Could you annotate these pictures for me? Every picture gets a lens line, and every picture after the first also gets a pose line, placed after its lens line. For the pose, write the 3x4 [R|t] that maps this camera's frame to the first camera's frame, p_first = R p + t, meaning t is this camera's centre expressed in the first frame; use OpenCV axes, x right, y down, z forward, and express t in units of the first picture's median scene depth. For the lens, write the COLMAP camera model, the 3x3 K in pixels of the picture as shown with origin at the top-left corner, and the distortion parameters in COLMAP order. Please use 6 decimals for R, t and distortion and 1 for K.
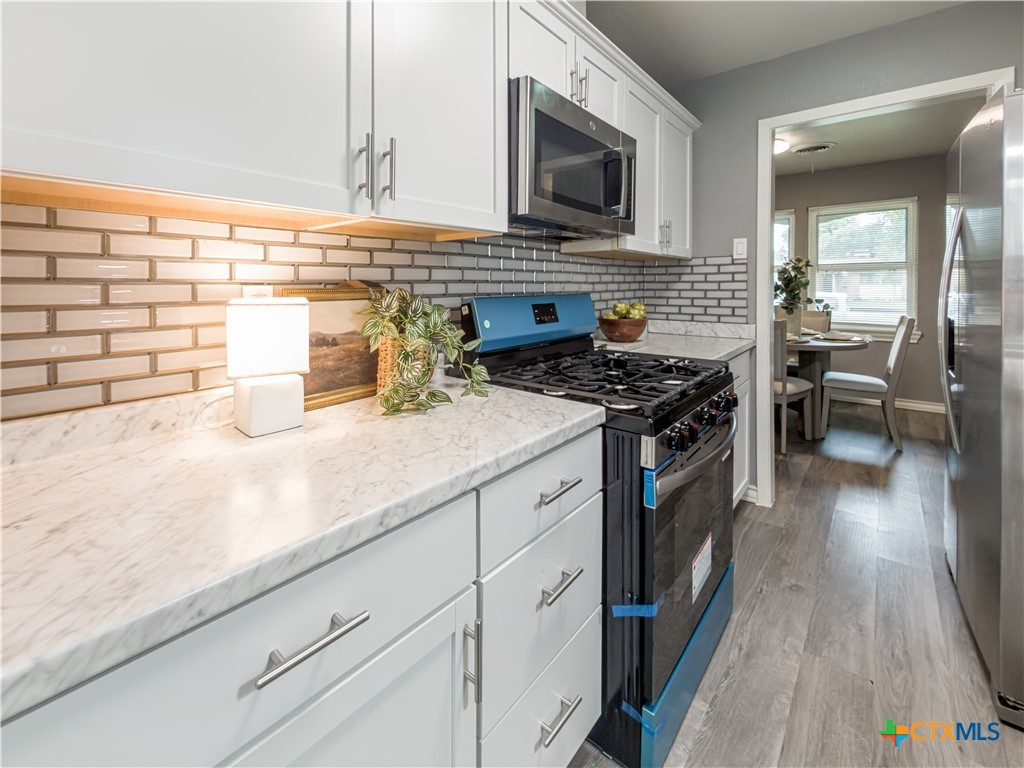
lens RADIAL K [[463.0, 0, 515.2], [0, 463.0, 335.7], [0, 0, 1]] dist [0.000297, -0.000012]
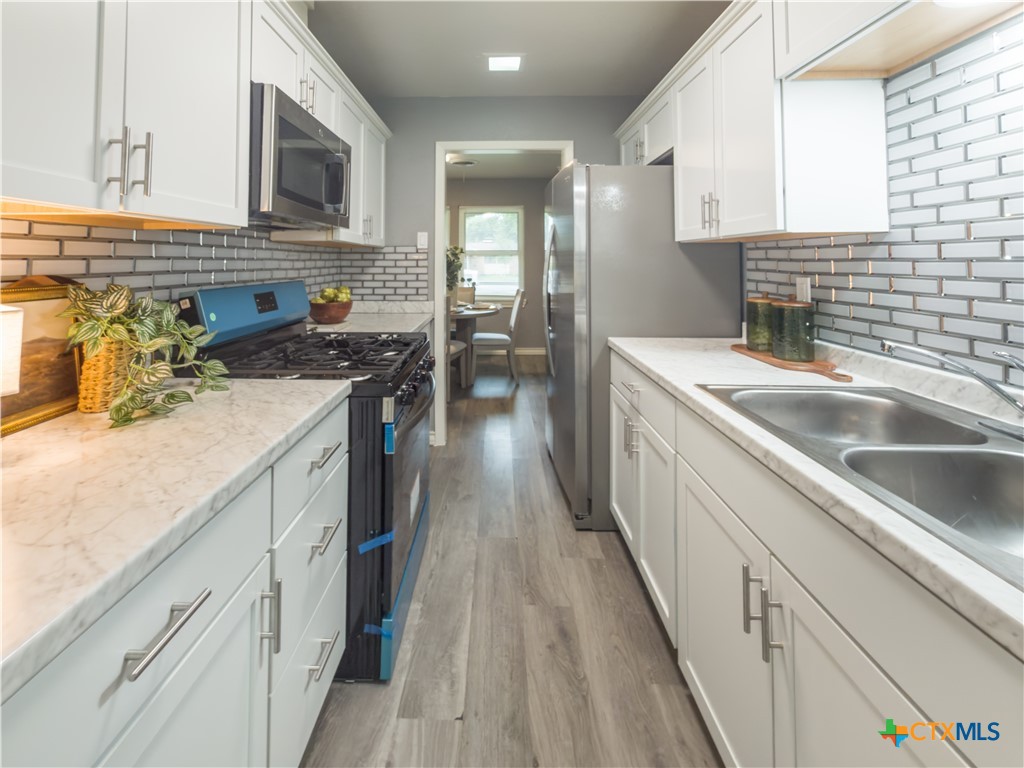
lens RADIAL K [[431.3, 0, 513.3], [0, 431.3, 367.3], [0, 0, 1]] dist [0.000545, 0.000071]
pose [[0.767593, -0.144078, 0.624533, -0.105241], [0.064393, 0.986812, 0.148512, -0.009851], [-0.637694, -0.073782, 0.766748, -0.068915]]
